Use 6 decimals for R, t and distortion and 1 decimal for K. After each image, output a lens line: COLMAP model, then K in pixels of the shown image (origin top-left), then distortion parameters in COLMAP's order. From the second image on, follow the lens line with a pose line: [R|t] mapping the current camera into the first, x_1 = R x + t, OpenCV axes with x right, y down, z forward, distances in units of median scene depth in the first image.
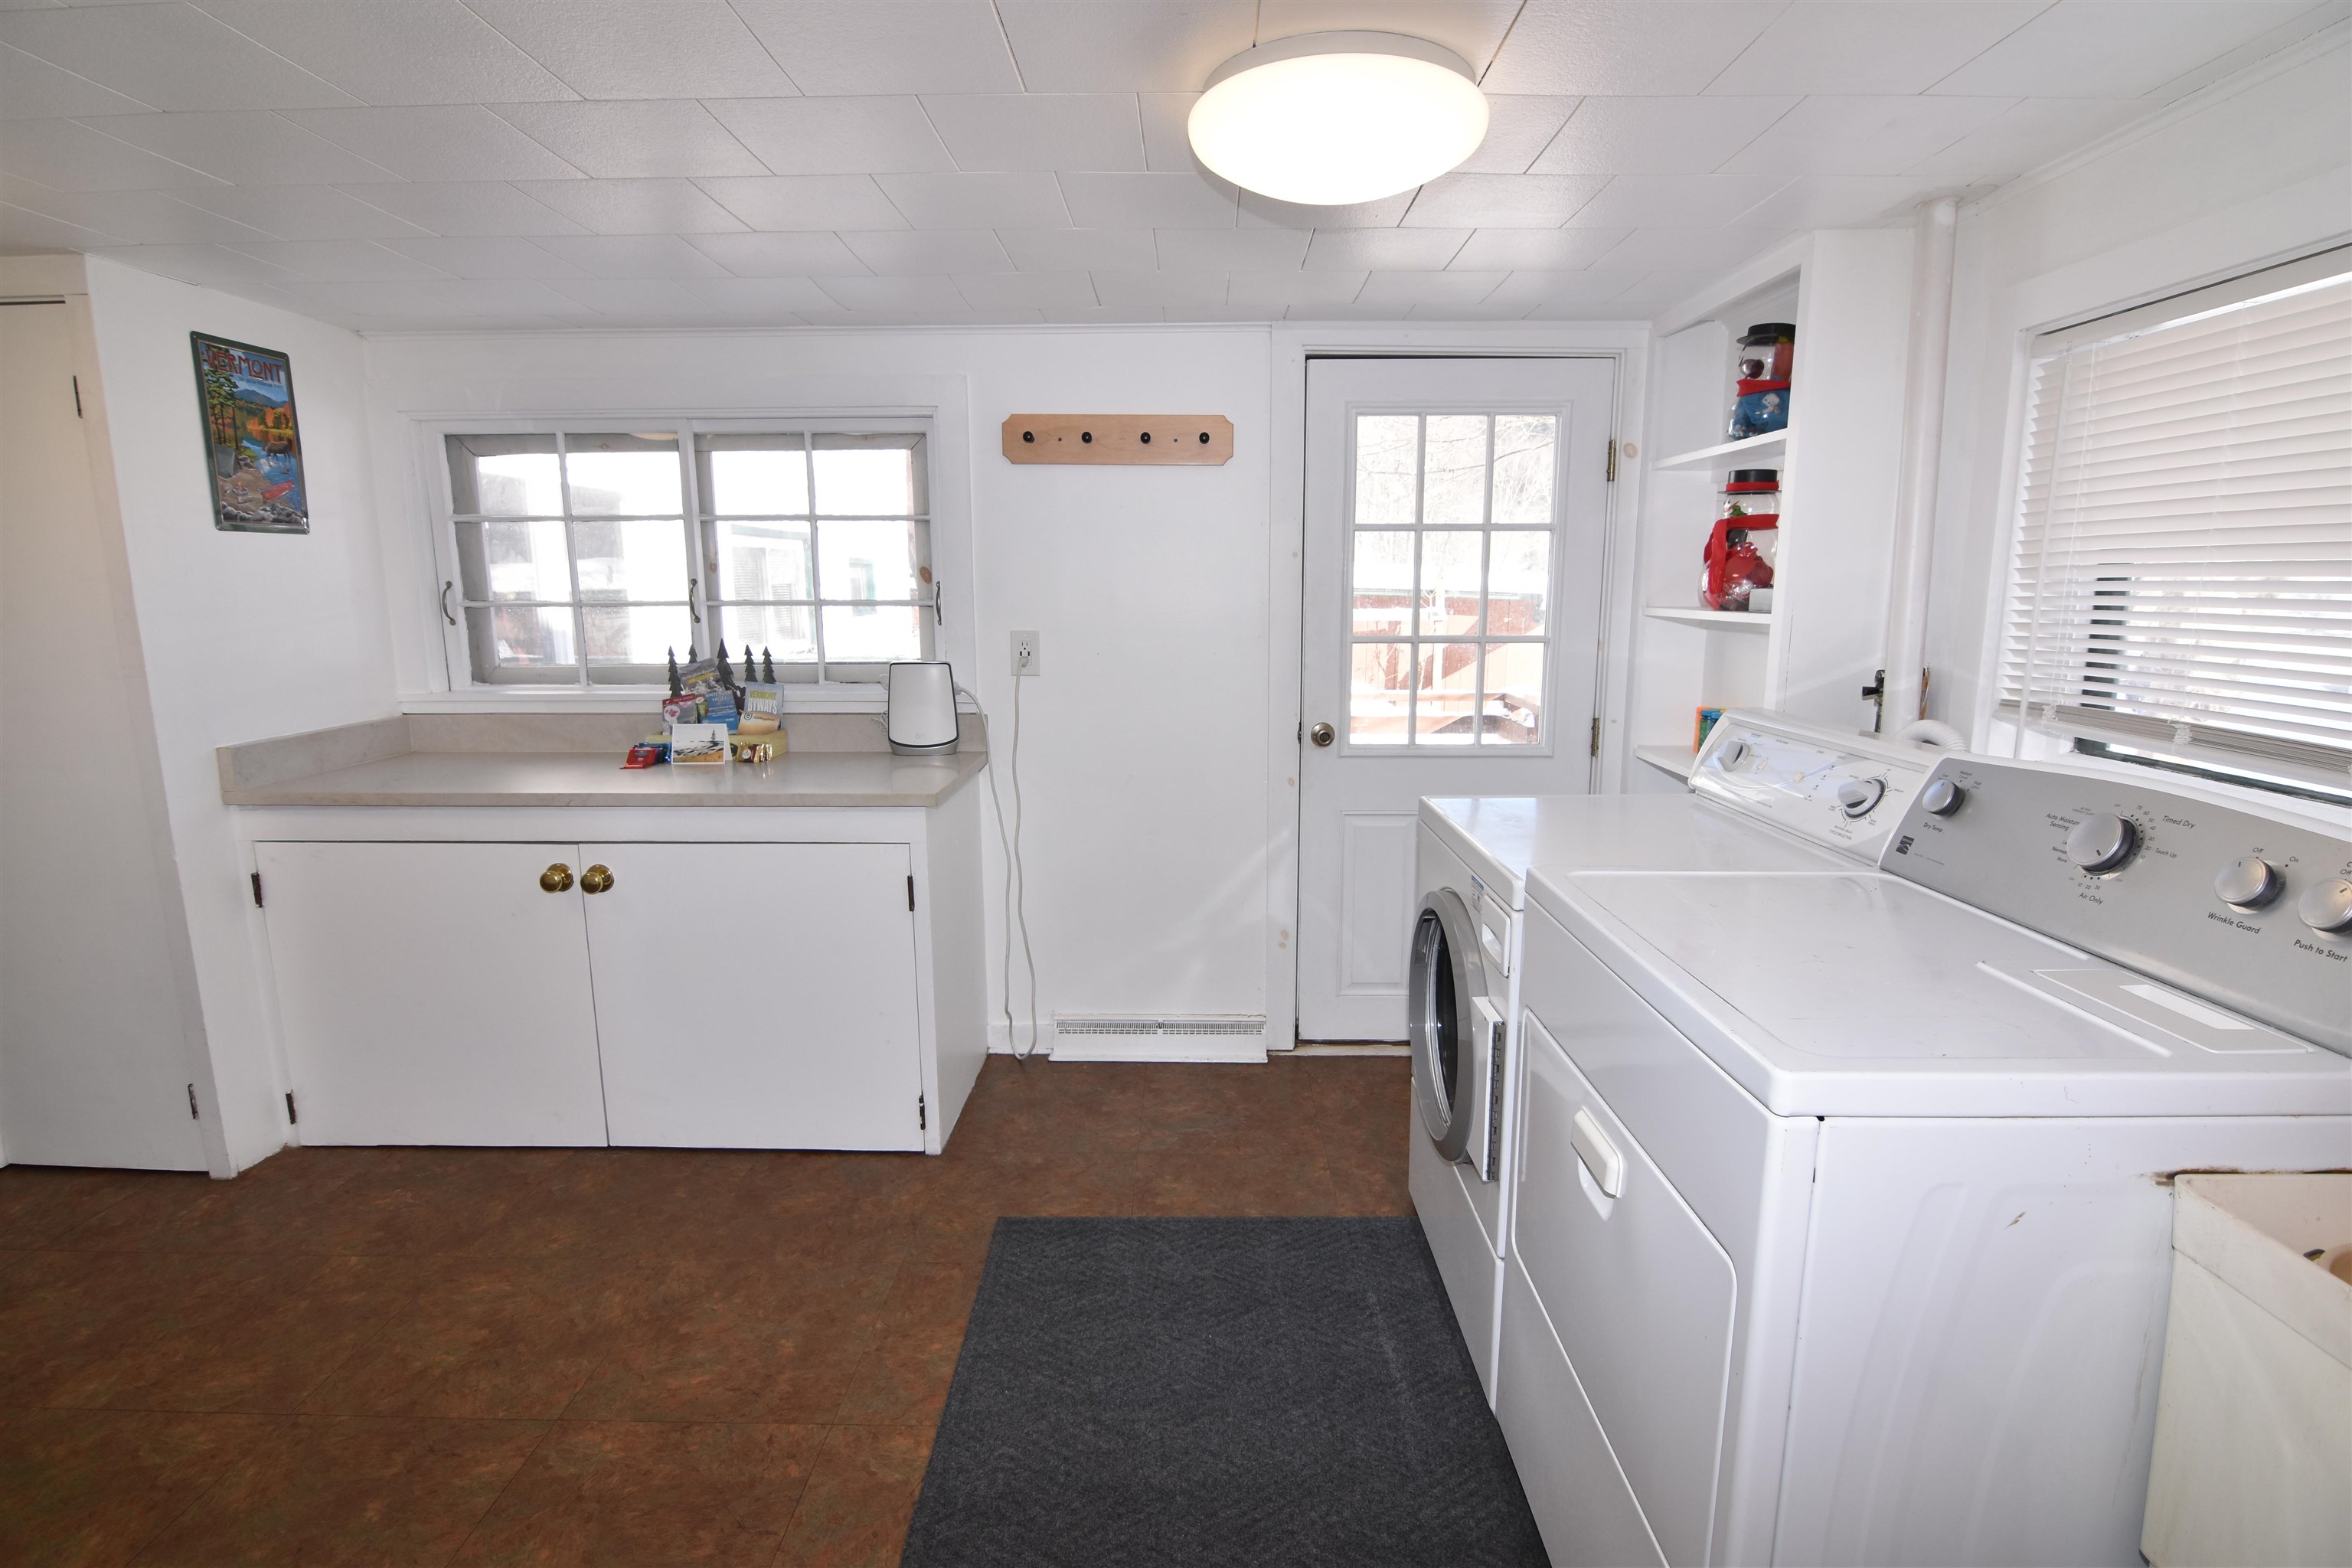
lens RADIAL K [[1141.5, 0, 1182.3], [0, 1141.5, 780.3], [0, 0, 1]] dist [-0.012399, -0.006186]
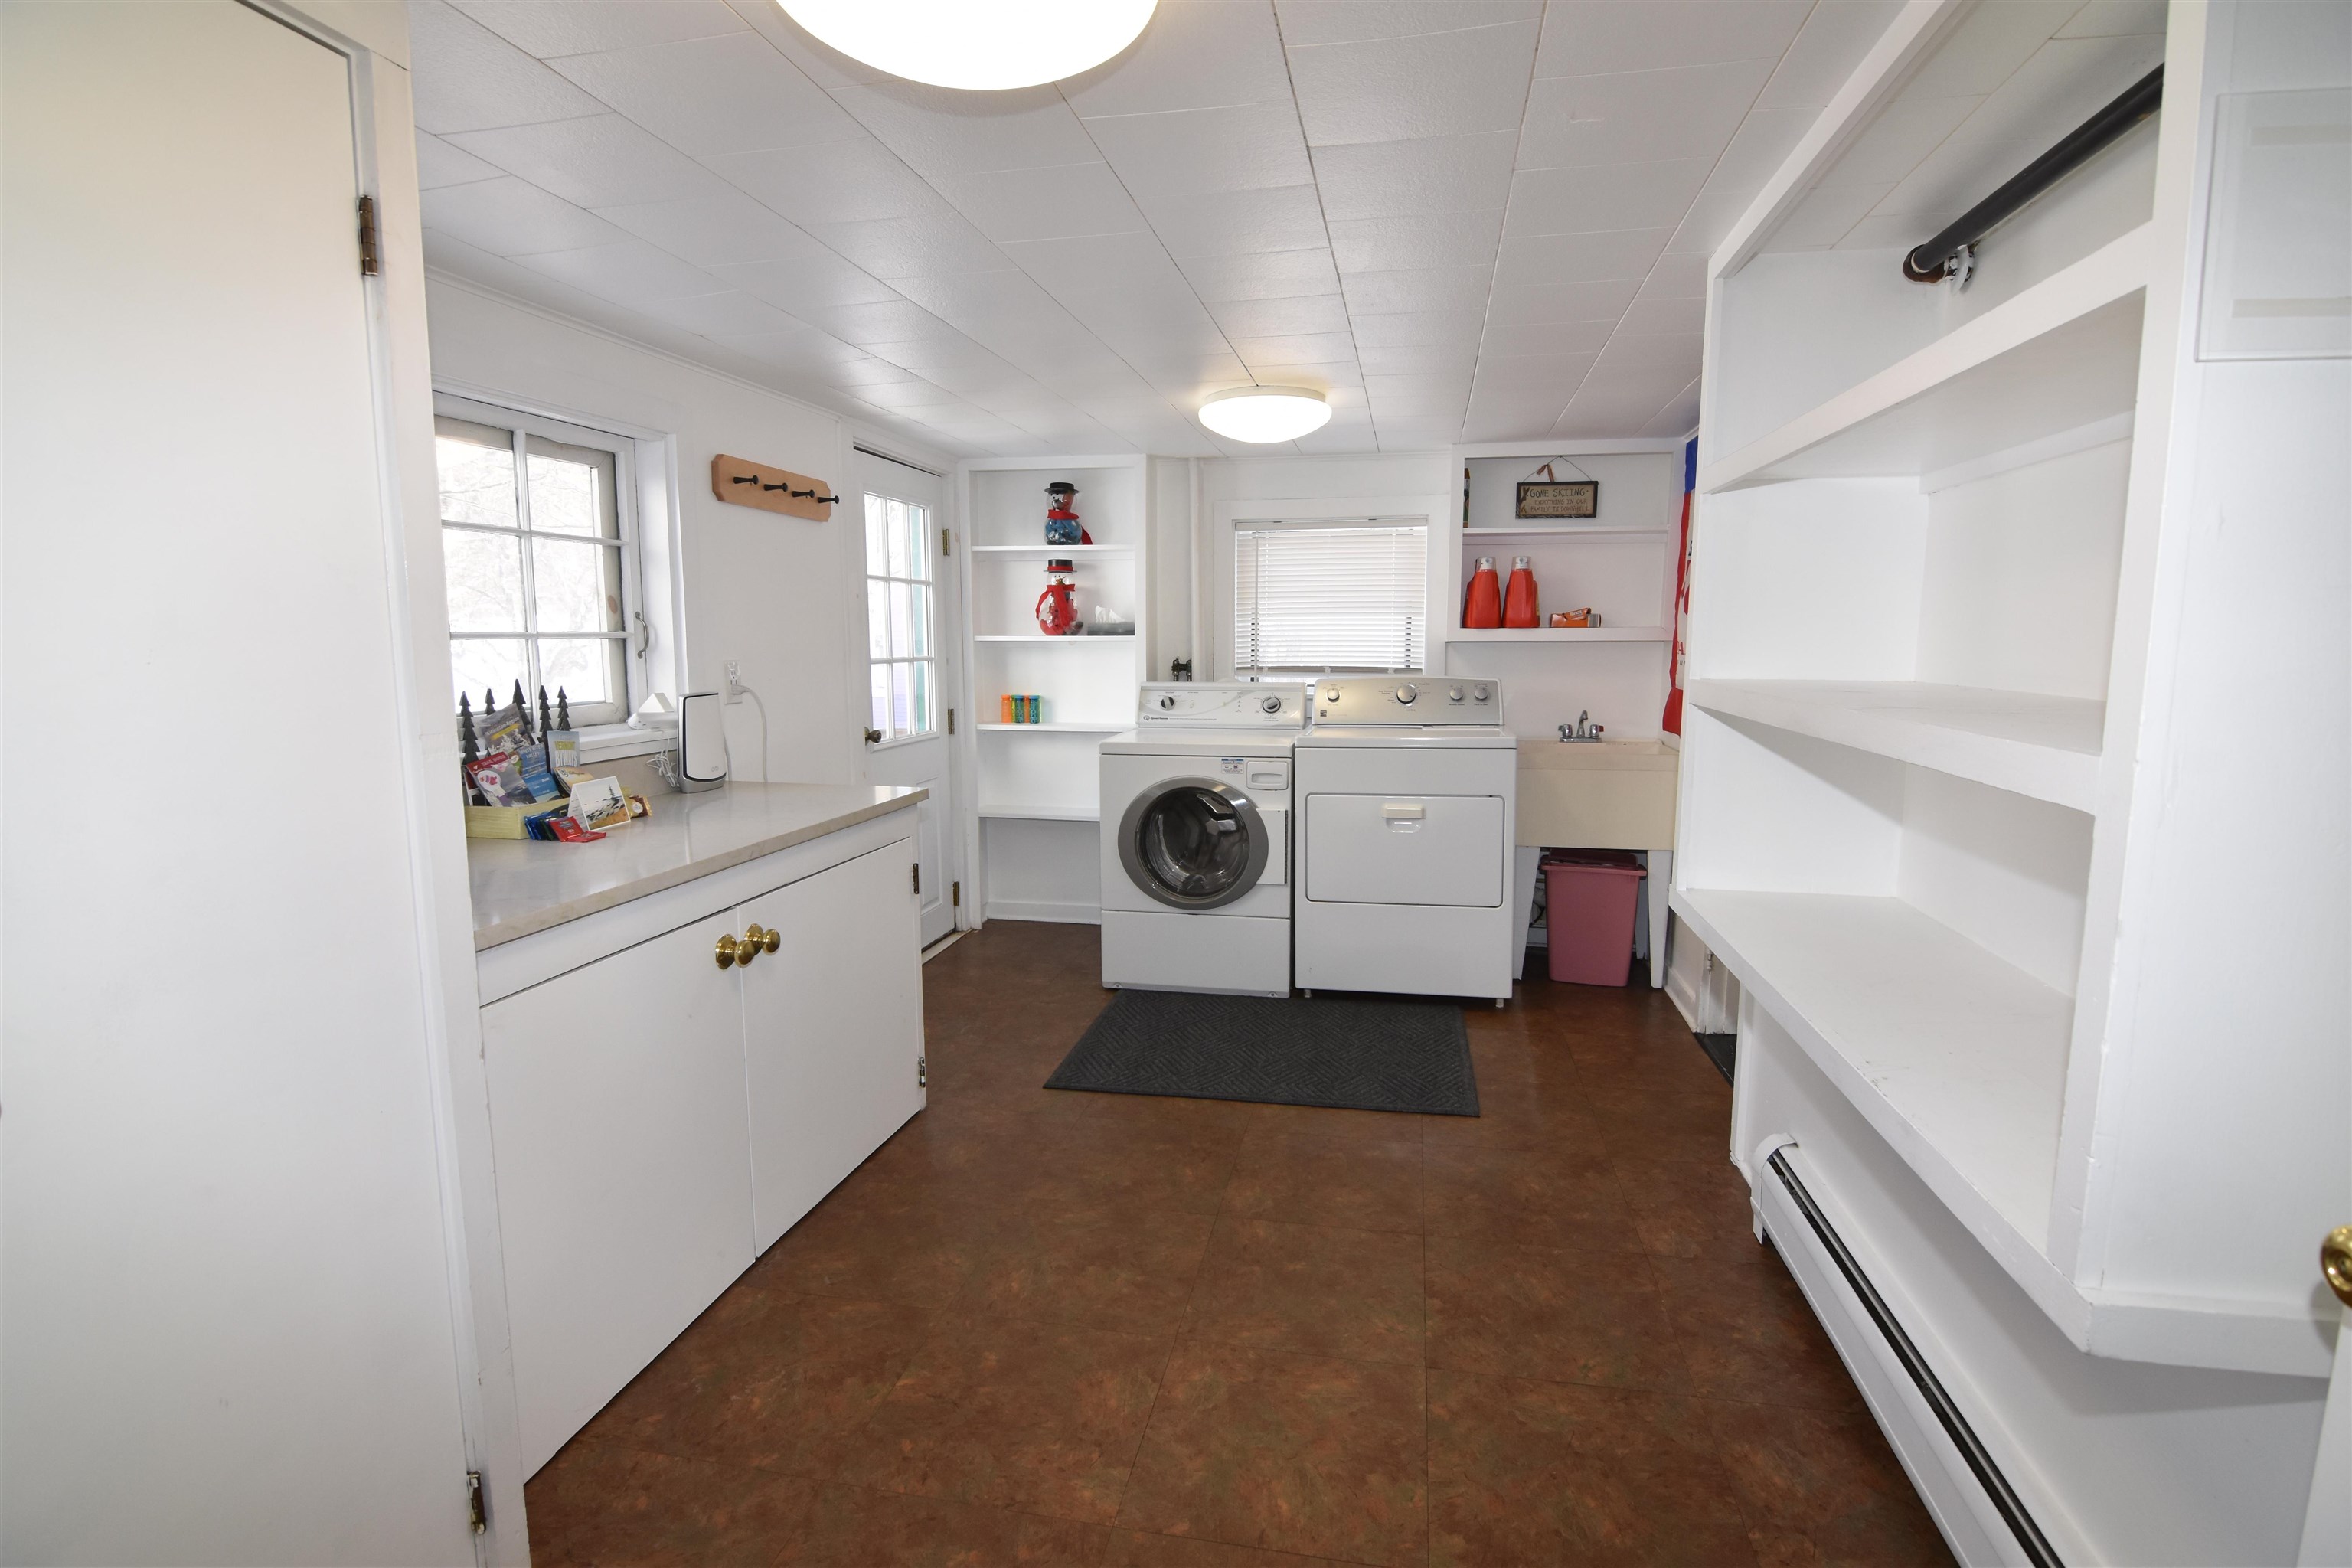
lens RADIAL K [[1141.5, 0, 1196.6], [0, 1141.5, 783.0], [0, 0, 1]] dist [-0.012399, -0.006186]
pose [[0.176948, -0.127099, 0.975979, -1.093998], [0.171721, 0.980404, 0.096541, -0.049443], [-0.969124, 0.150514, 0.195306, 0.403610]]
